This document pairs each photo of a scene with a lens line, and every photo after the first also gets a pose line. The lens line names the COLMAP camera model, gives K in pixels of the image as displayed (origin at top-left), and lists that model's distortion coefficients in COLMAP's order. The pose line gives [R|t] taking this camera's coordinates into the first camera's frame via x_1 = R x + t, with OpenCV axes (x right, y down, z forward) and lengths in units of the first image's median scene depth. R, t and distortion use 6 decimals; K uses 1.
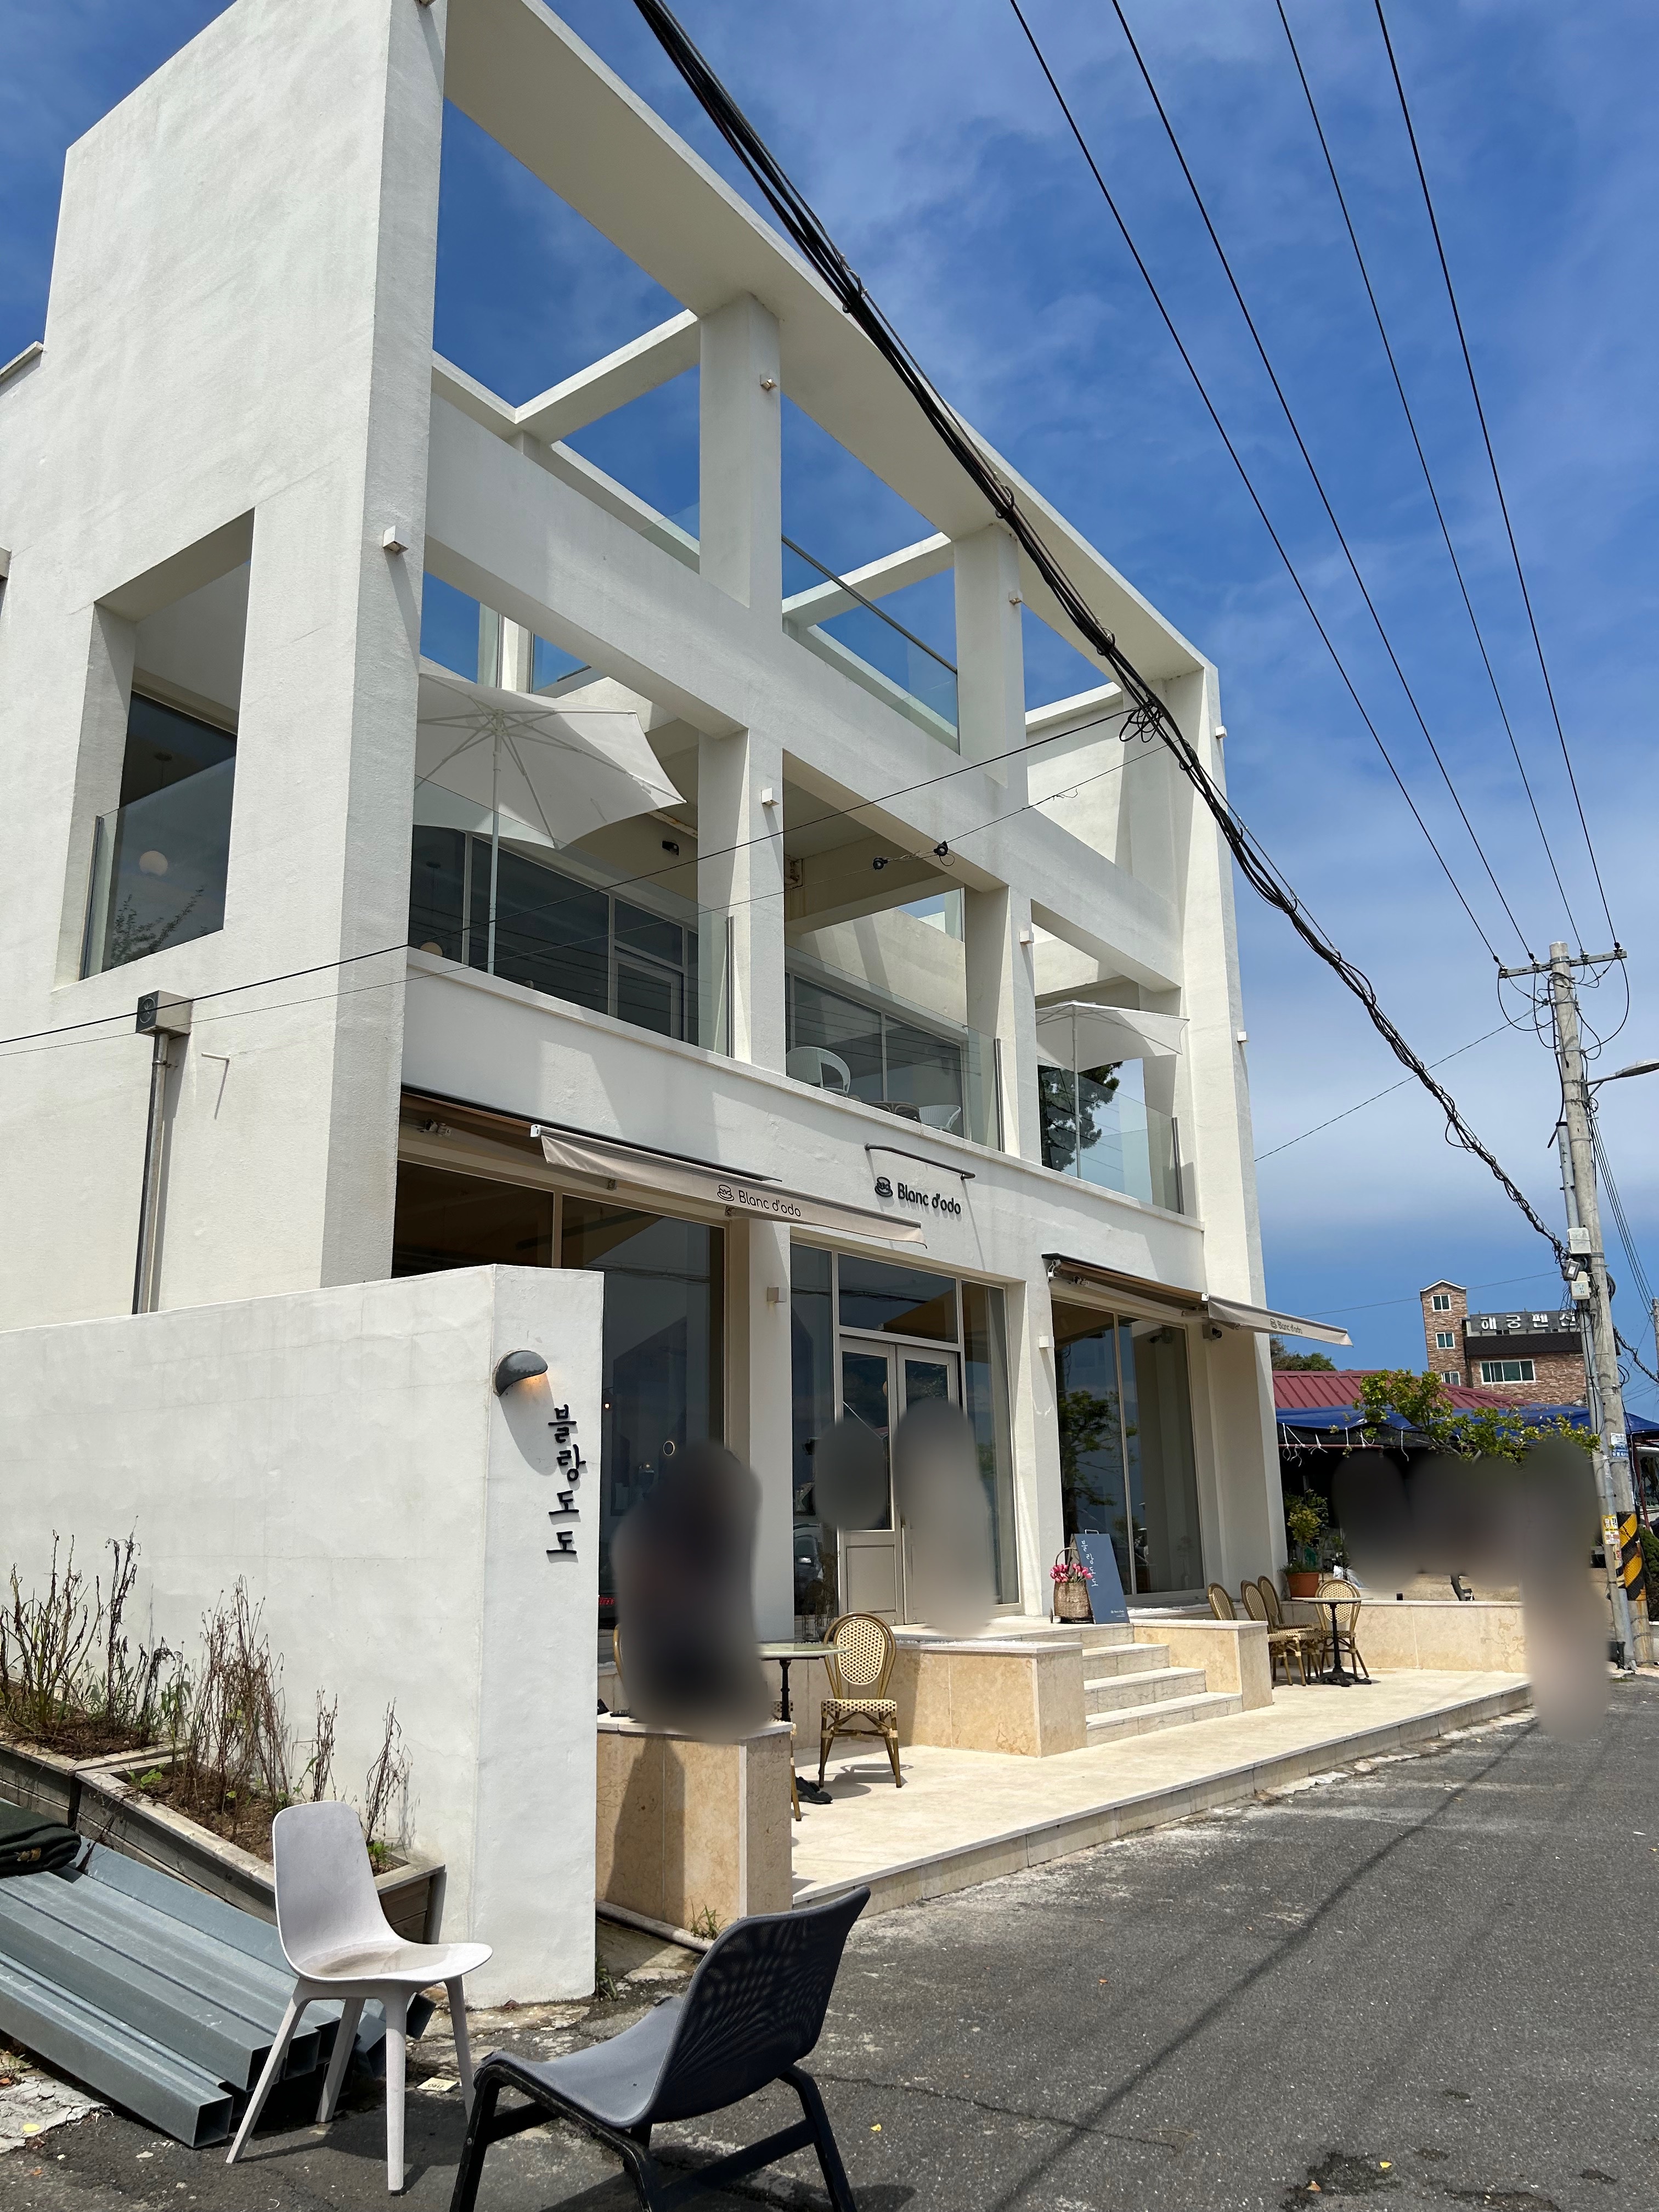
lens RADIAL K [[1666.4, 0, 829.5], [0, 1666.4, 1106.0], [0, 0, 1]] dist [0.121530, -0.261826]
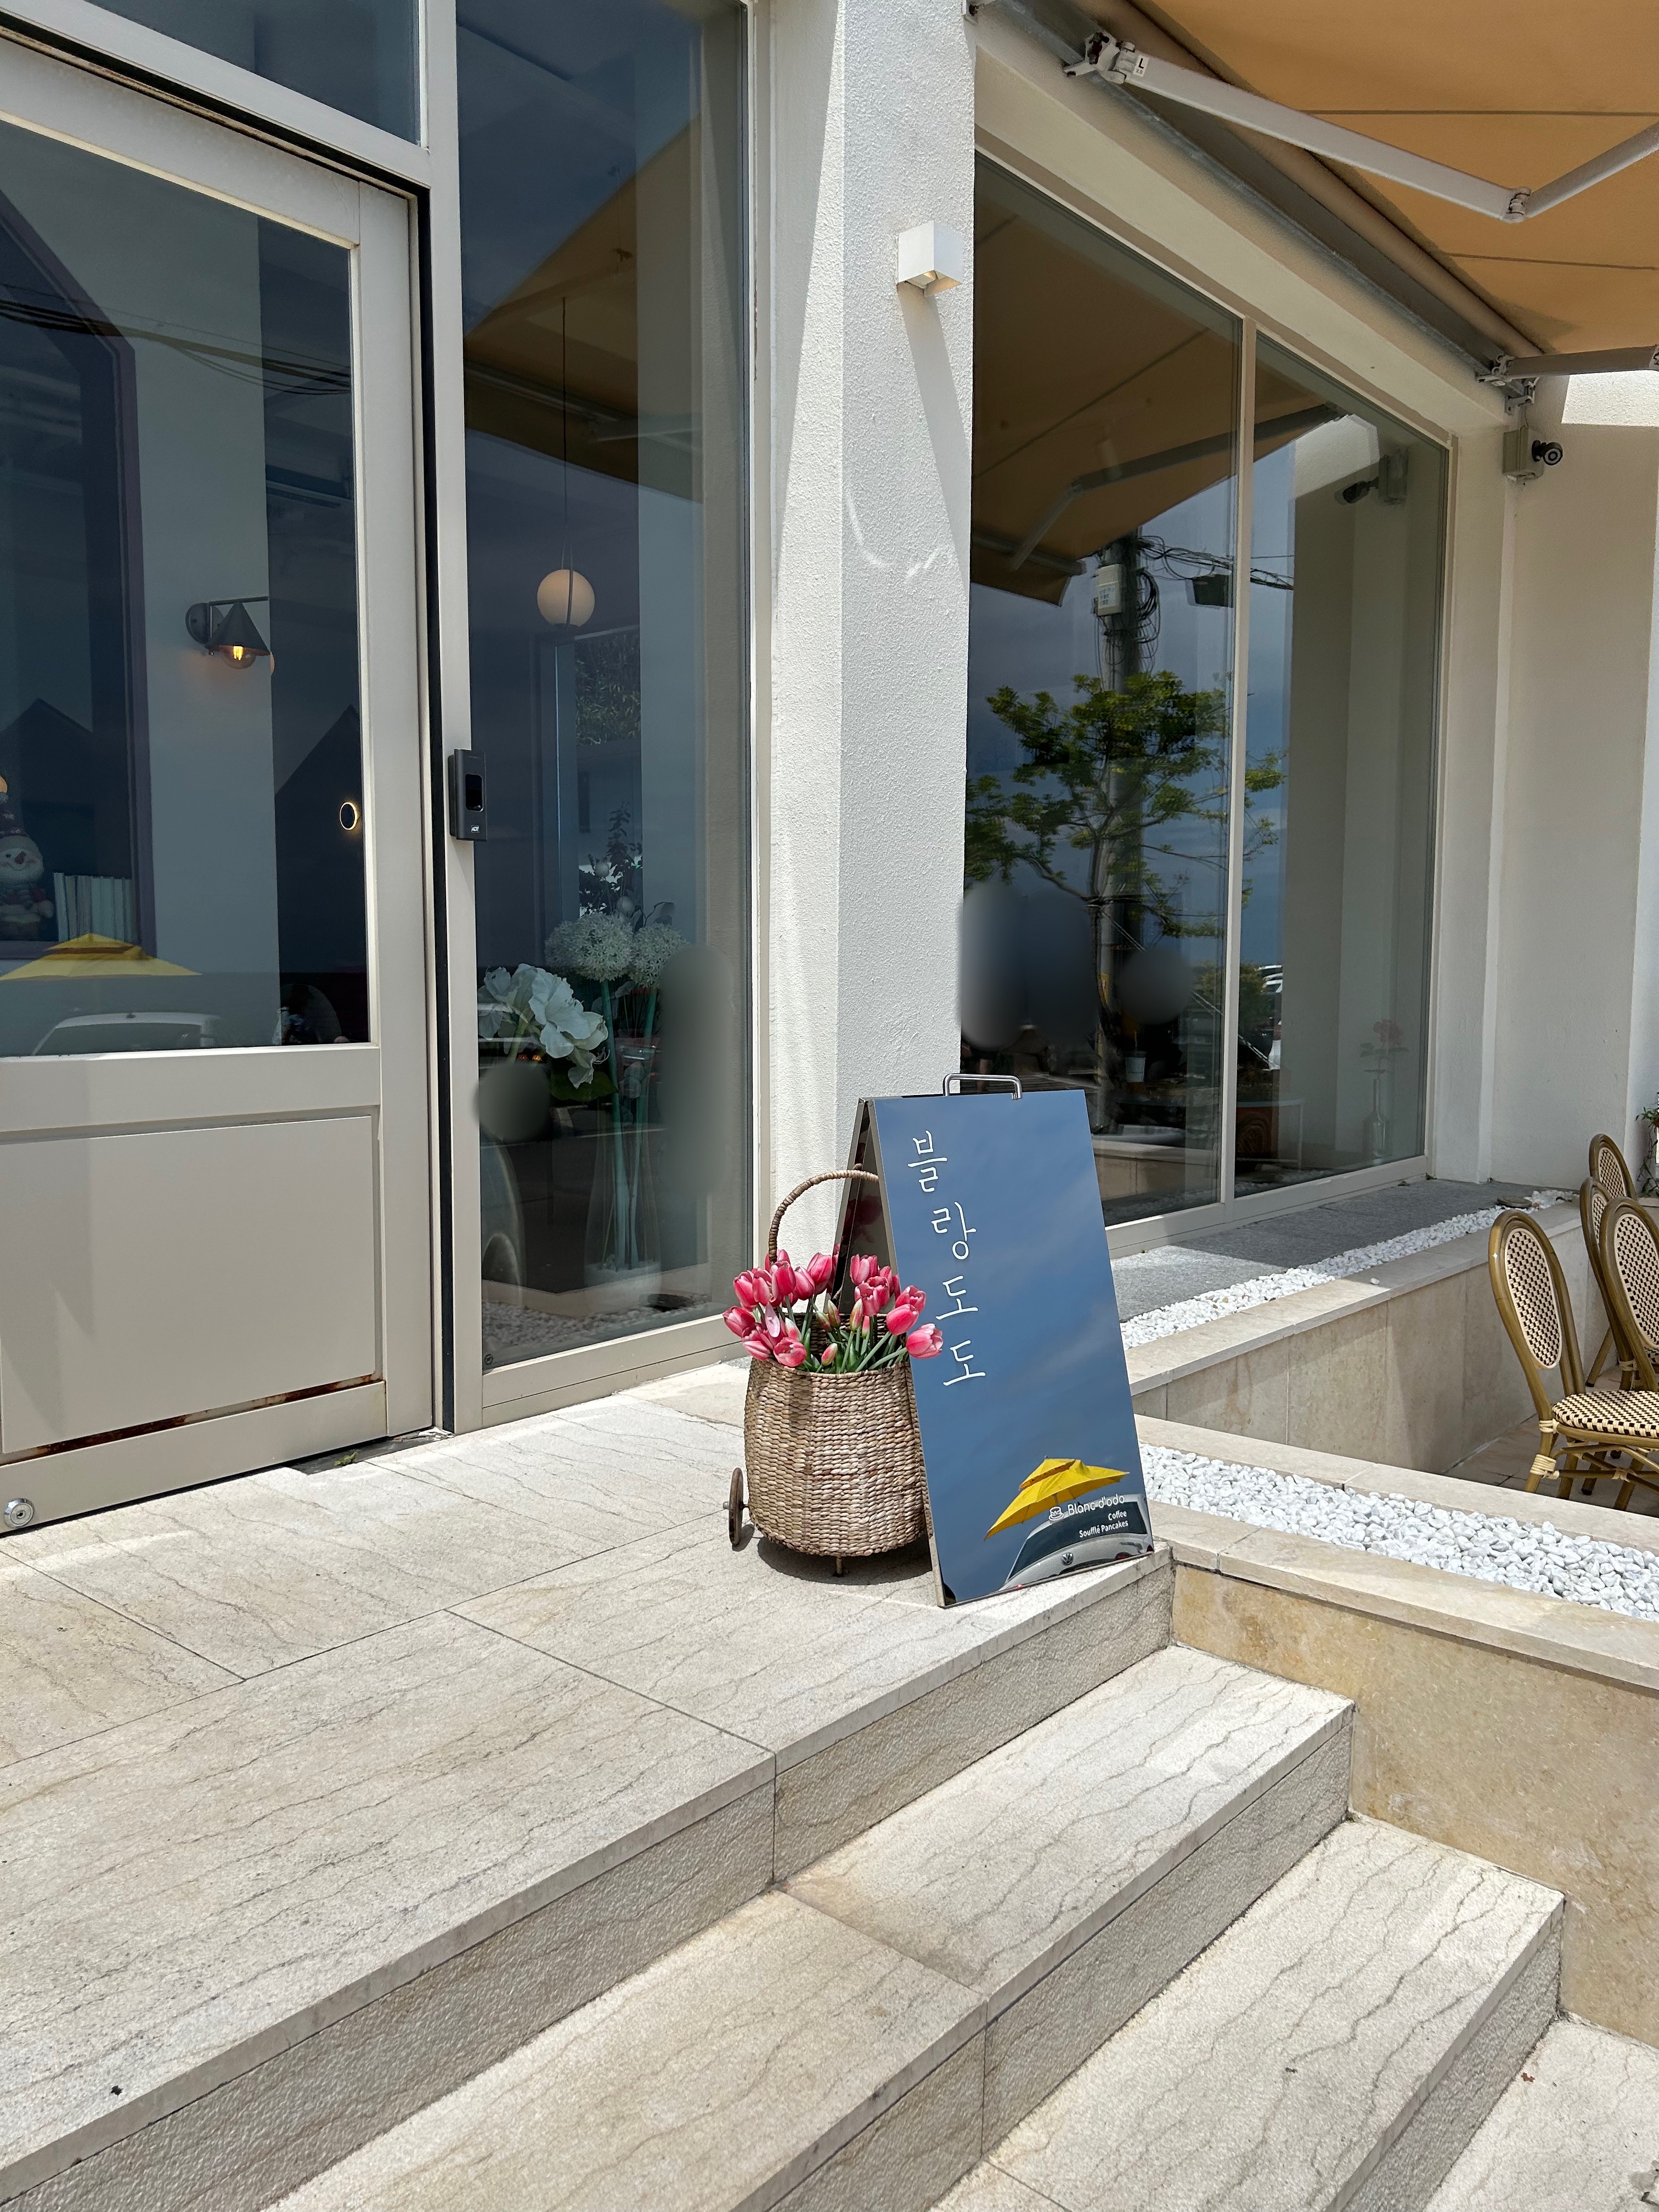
lens RADIAL K [[1666.4, 0, 829.5], [0, 1666.4, 1106.0], [0, 0, 1]] dist [0.121530, -0.261826]
pose [[0.996724, 0.028471, -0.075701, 0.120671], [-0.001626, 0.942856, 0.333198, 0.153814], [0.080862, -0.331983, 0.939813, 0.651781]]
